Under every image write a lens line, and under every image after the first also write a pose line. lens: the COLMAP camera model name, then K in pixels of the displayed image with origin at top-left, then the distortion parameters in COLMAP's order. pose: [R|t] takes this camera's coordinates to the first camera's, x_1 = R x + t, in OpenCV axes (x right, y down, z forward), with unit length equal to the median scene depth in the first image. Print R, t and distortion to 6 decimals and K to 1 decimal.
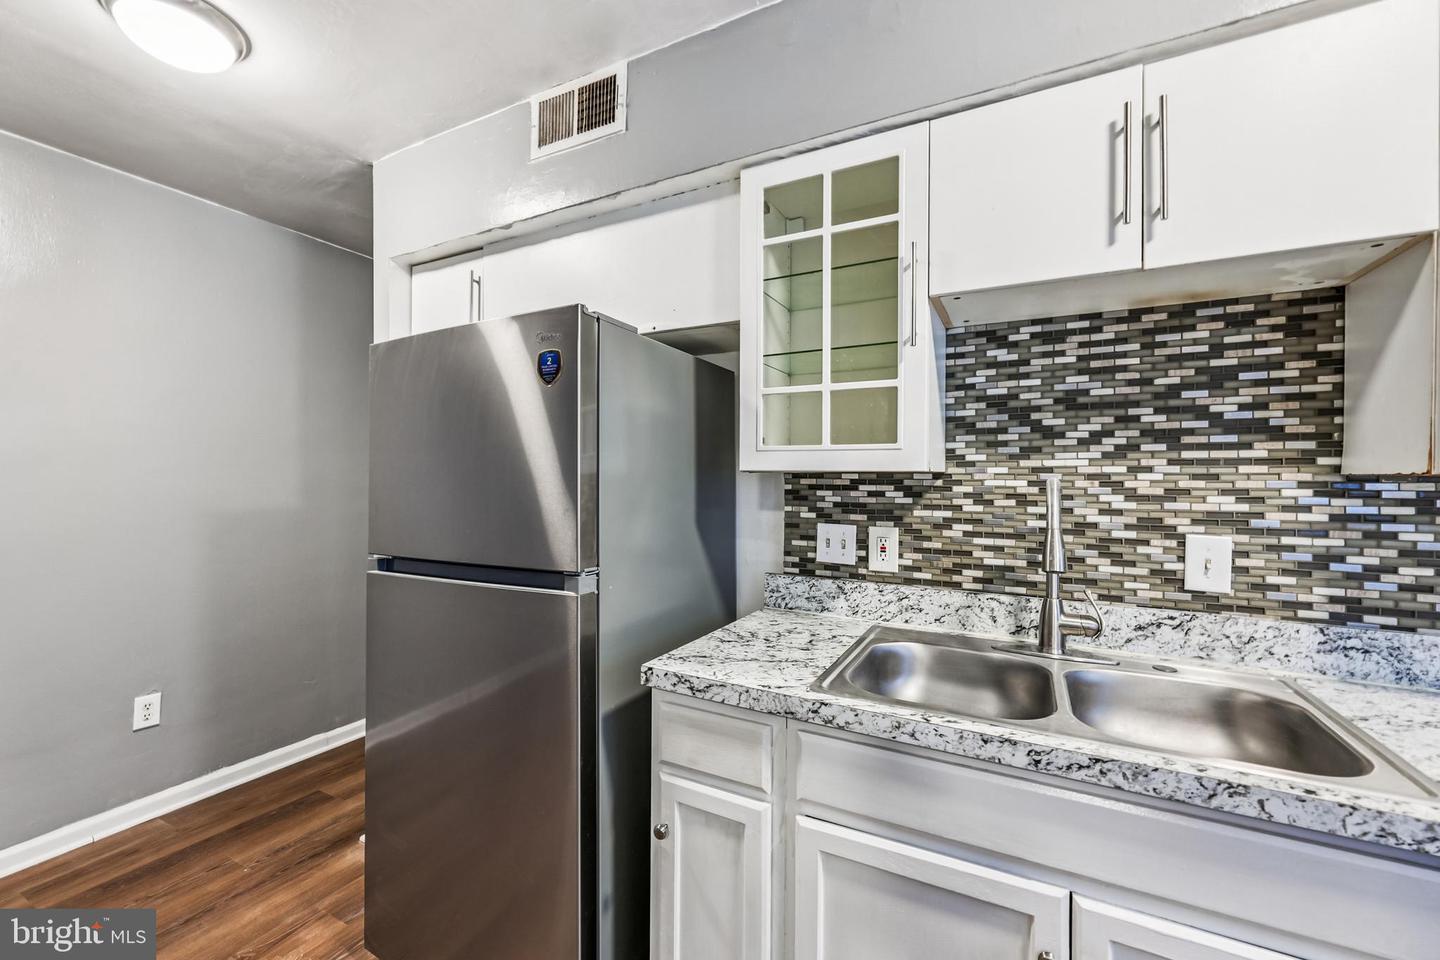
lens RADIAL K [[585.7, 0, 709.4], [0, 585.7, 477.7], [0, 0, 1]] dist [-0.000402, -0.001253]
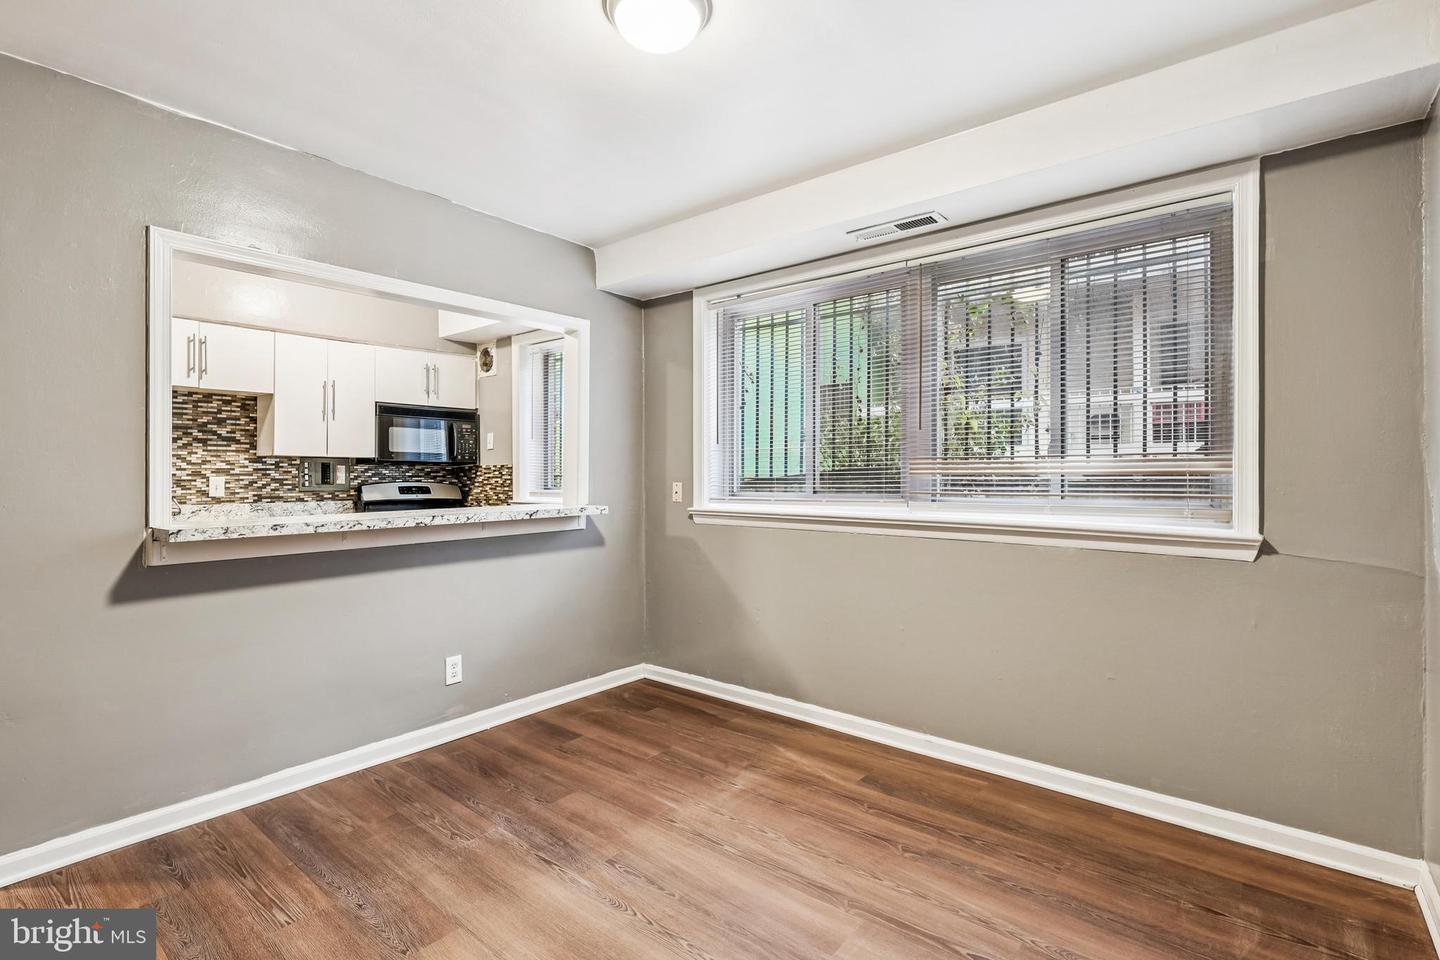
lens RADIAL K [[680.9, 0, 713.7], [0, 680.9, 472.2], [0, 0, 1]] dist [0.000497, 0.000865]
pose [[0.198860, -0.005768, 0.980011, -1.806778], [-0.001762, 0.999979, 0.006243, 0.049330], [-0.980026, -0.002968, 0.198846, -1.913380]]
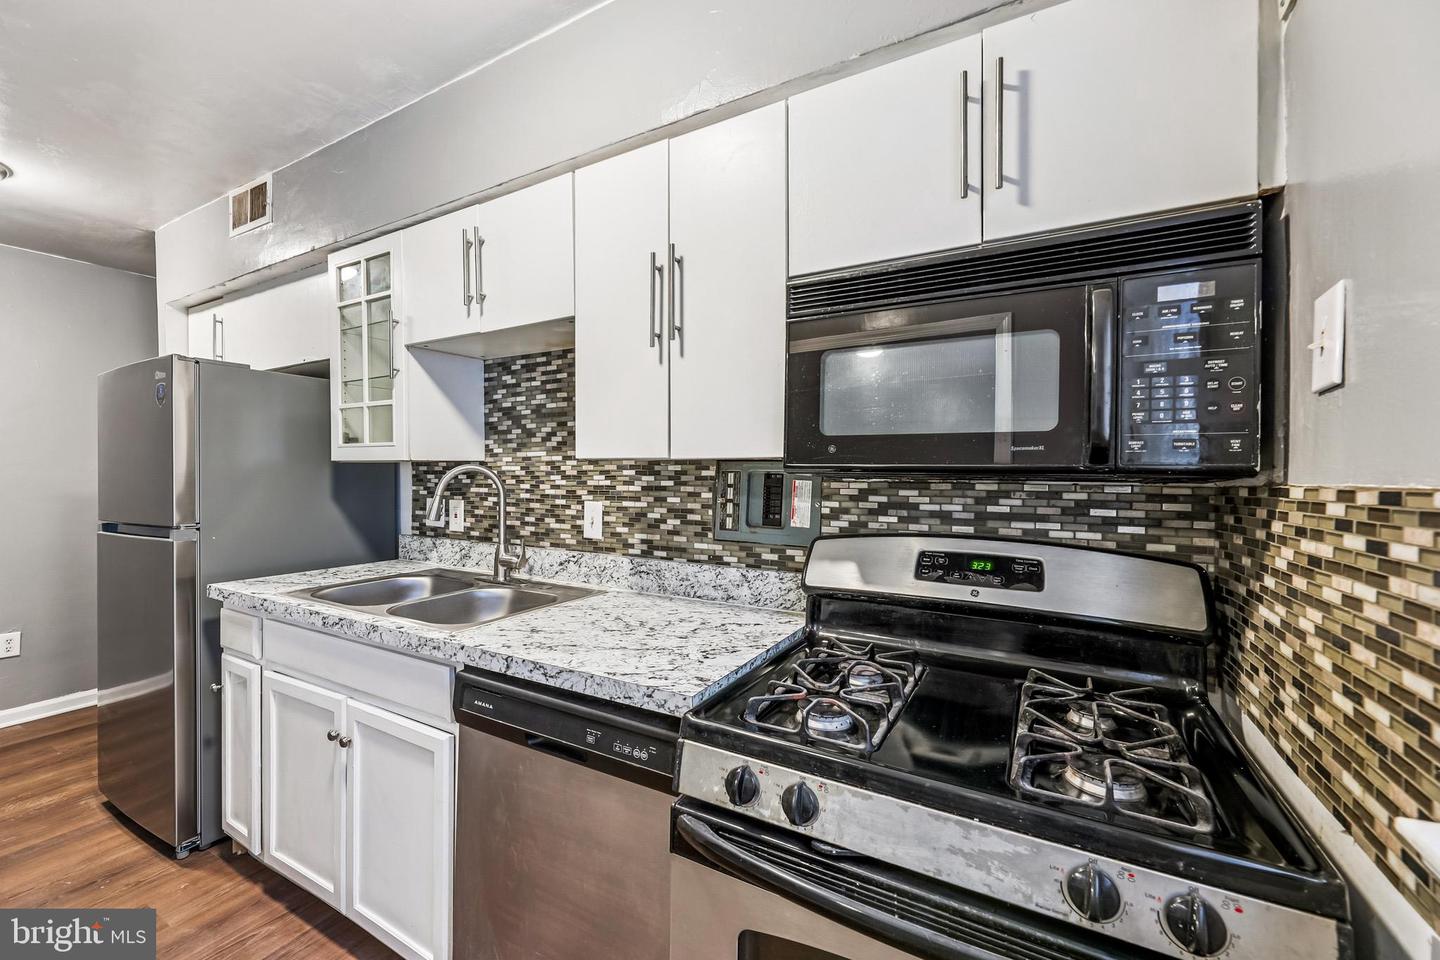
lens RADIAL K [[585.7, 0, 712.1], [0, 585.7, 474.3], [0, 0, 1]] dist [-0.000402, -0.001253]
pose [[0.999637, -0.007634, -0.025836, 1.141707], [0.007949, 0.999895, 0.012127, 0.012259], [0.025740, -0.012328, 0.999593, -0.477195]]
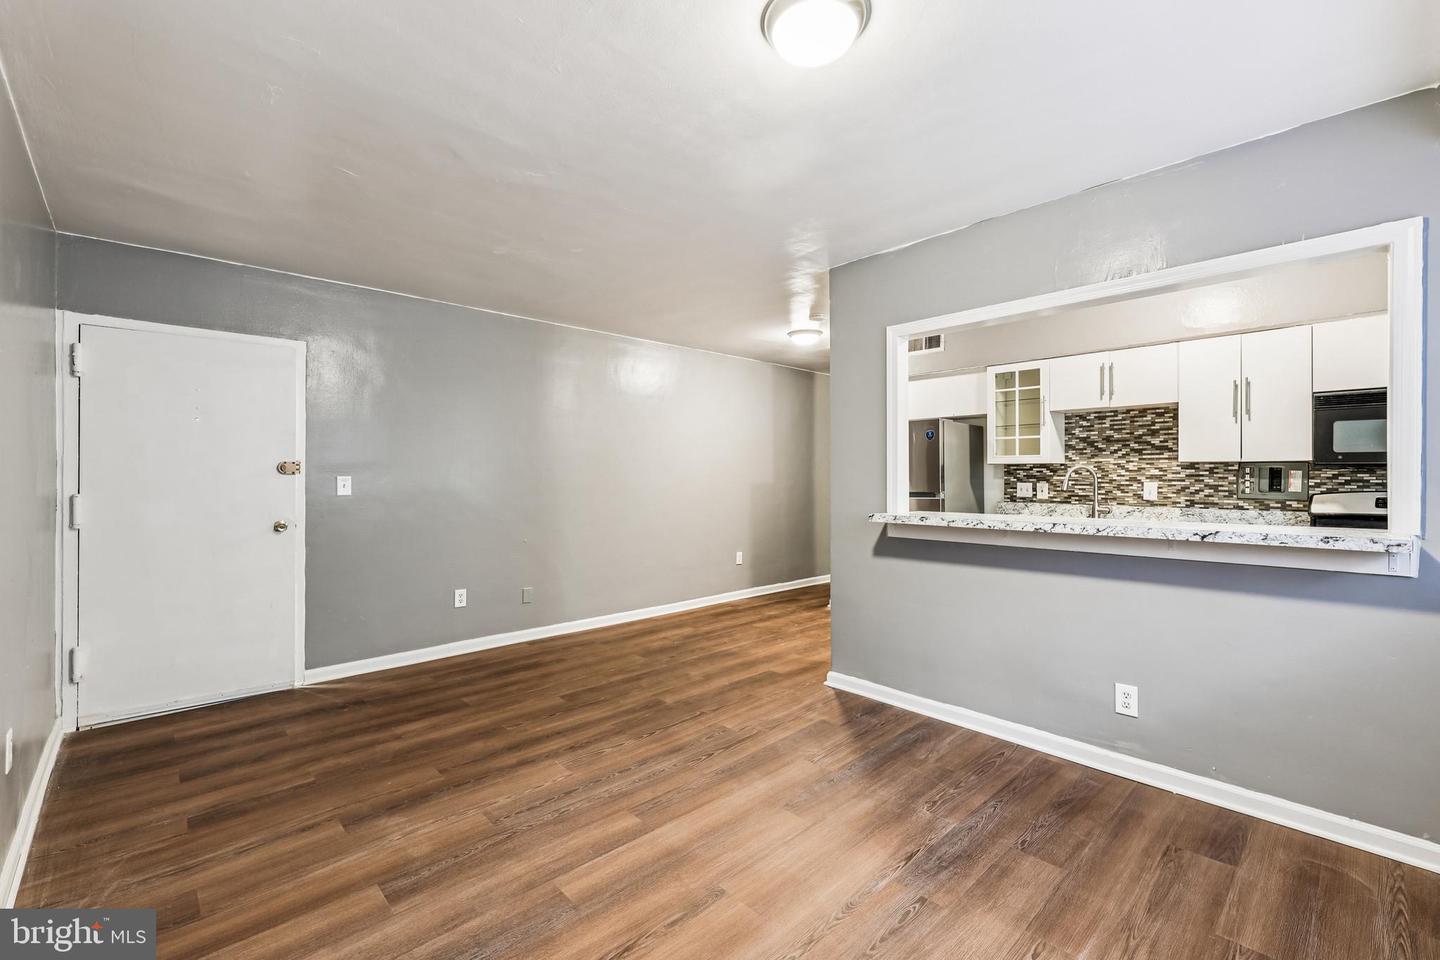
lens RADIAL K [[609.3, 0, 711.5], [0, 609.3, 474.2], [0, 0, 1]] dist [0.001994, -0.000028]
pose [[0.944210, -0.007193, -0.329264, -0.289512], [0.006630, 0.999974, -0.002833, 0.046303], [0.329276, 0.000491, 0.944234, -2.765235]]
